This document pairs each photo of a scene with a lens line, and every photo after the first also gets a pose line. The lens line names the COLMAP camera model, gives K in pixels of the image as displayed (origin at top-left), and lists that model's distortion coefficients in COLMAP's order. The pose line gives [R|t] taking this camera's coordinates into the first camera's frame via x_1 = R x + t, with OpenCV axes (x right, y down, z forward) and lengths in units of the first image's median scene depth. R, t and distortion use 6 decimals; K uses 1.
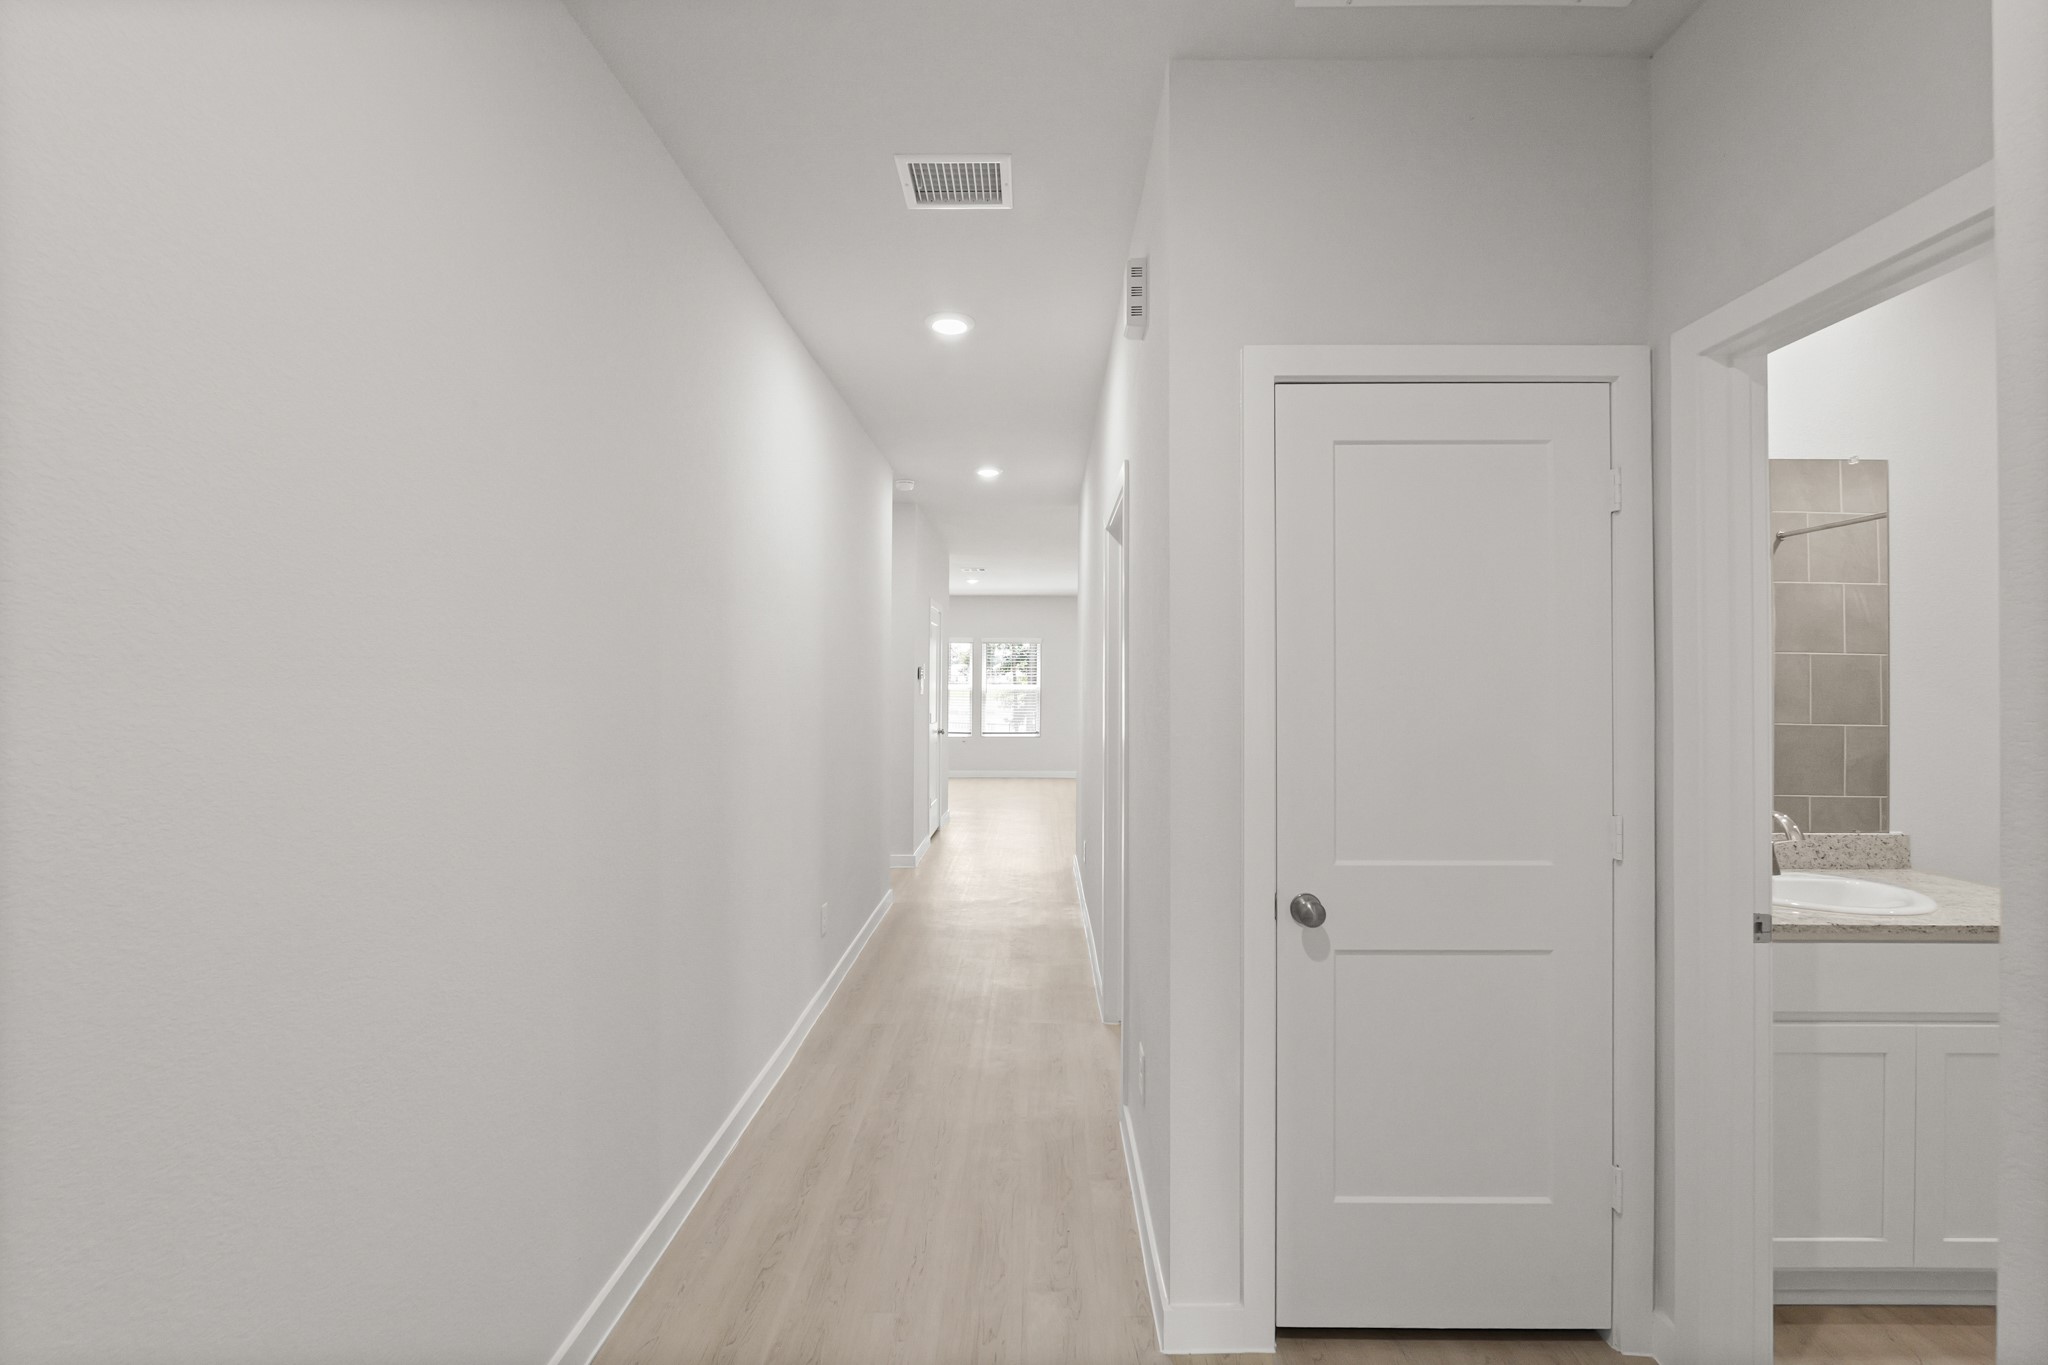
lens RADIAL K [[844.9, 0, 1012.8], [0, 844.9, 691.8], [0, 0, 1]] dist [-0.010775, -0.000028]
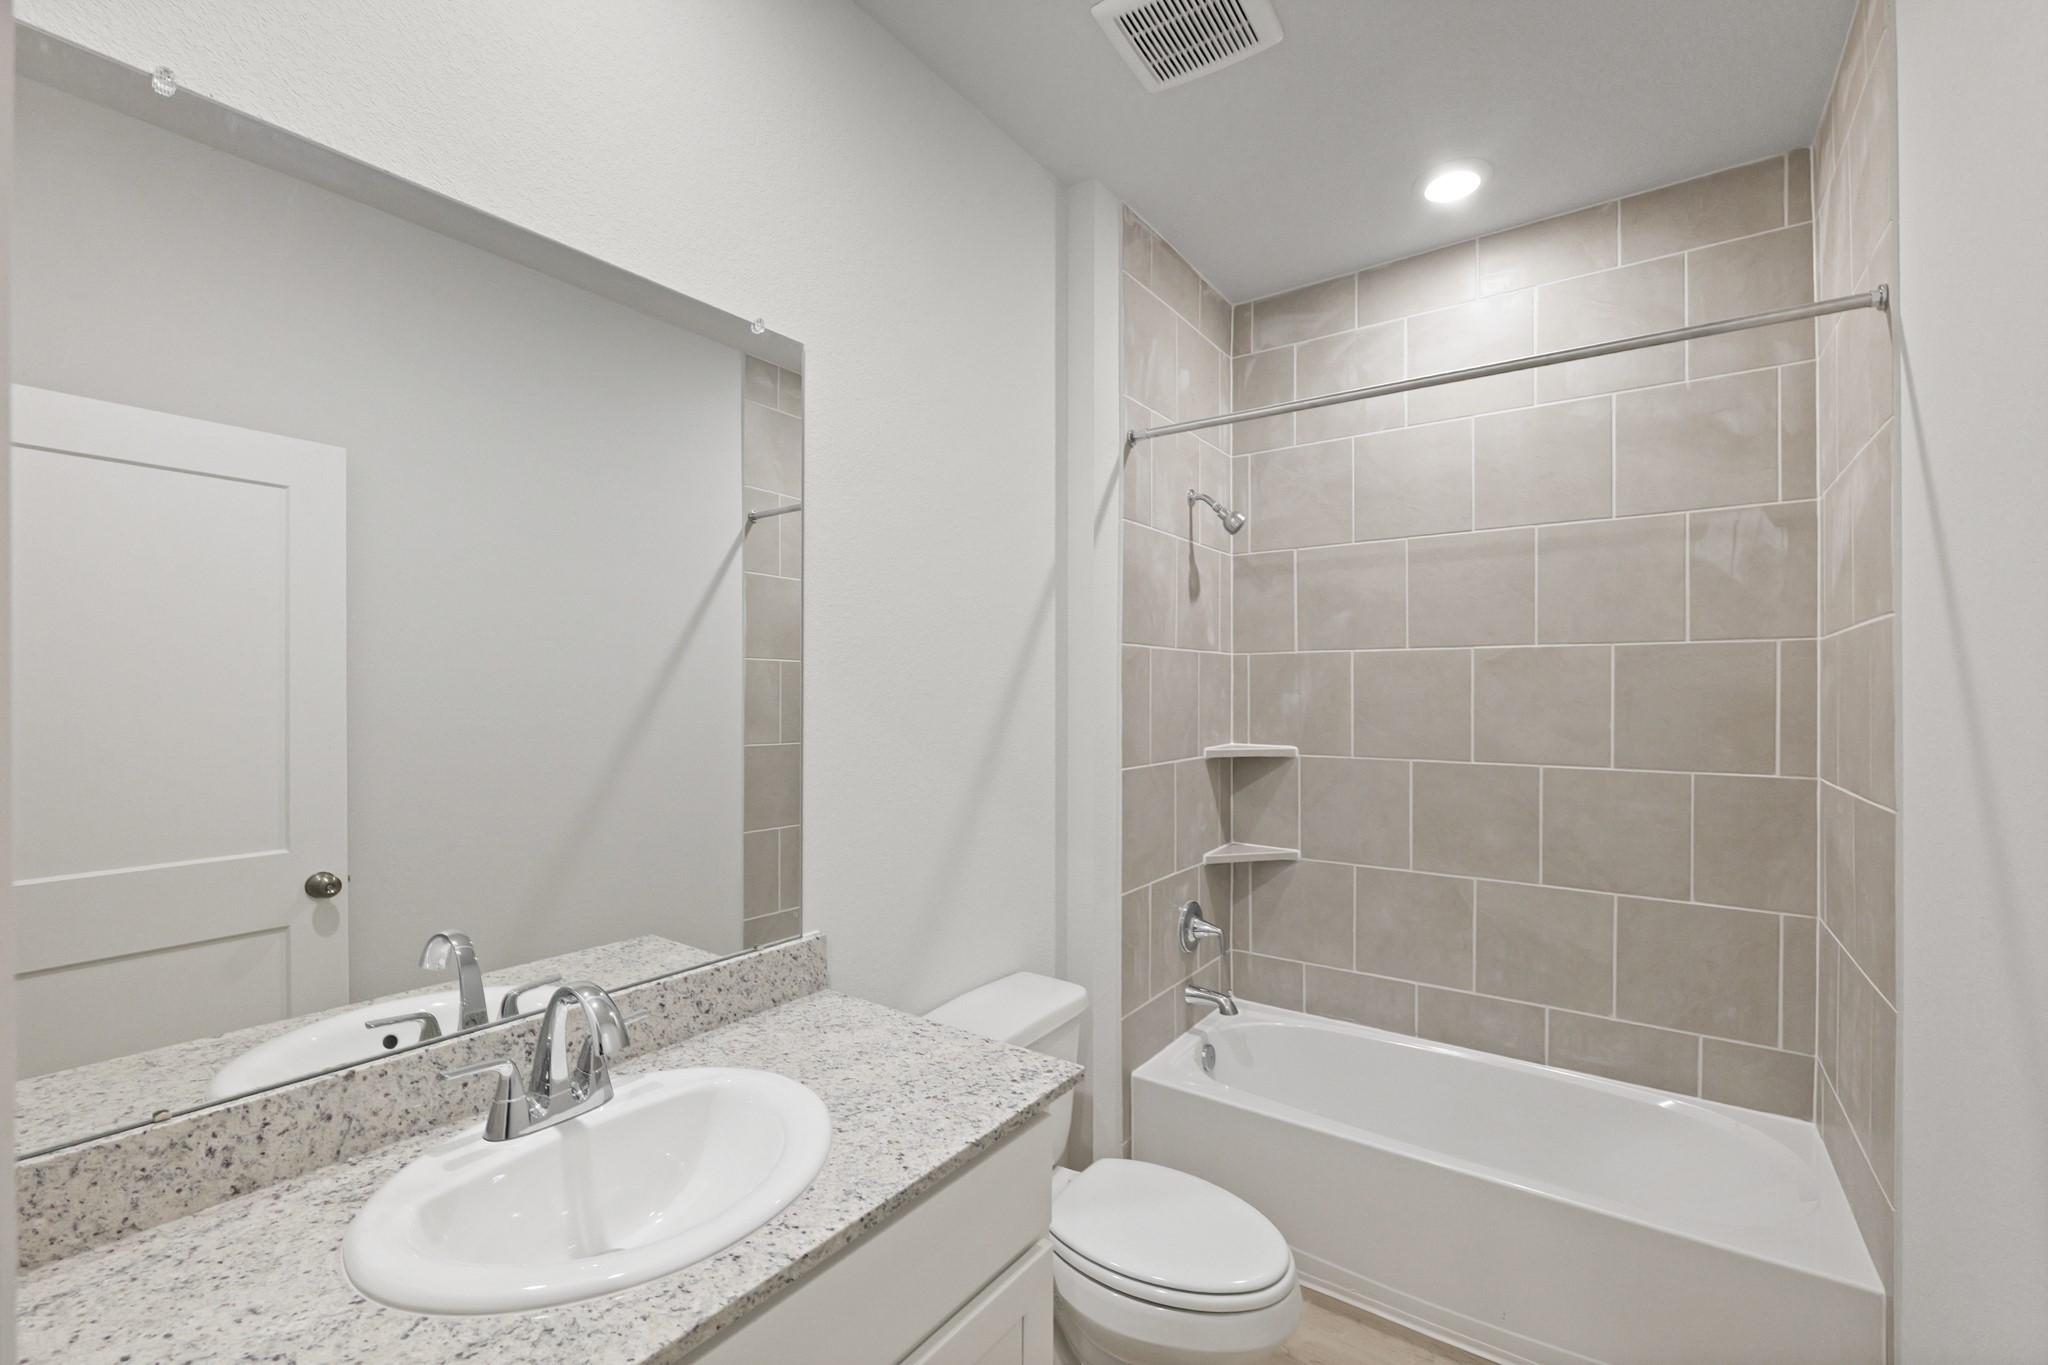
lens RADIAL K [[867.6, 0, 1024.0], [0, 867.6, 682.5], [0, 0, 1]] dist [-0.010378, -0.000400]
pose [[0.567529, 0.014216, 0.823230, 0.604890], [-0.000044, 0.999851, -0.017235, -0.013647], [-0.823353, 0.009746, 0.567446, 0.488866]]
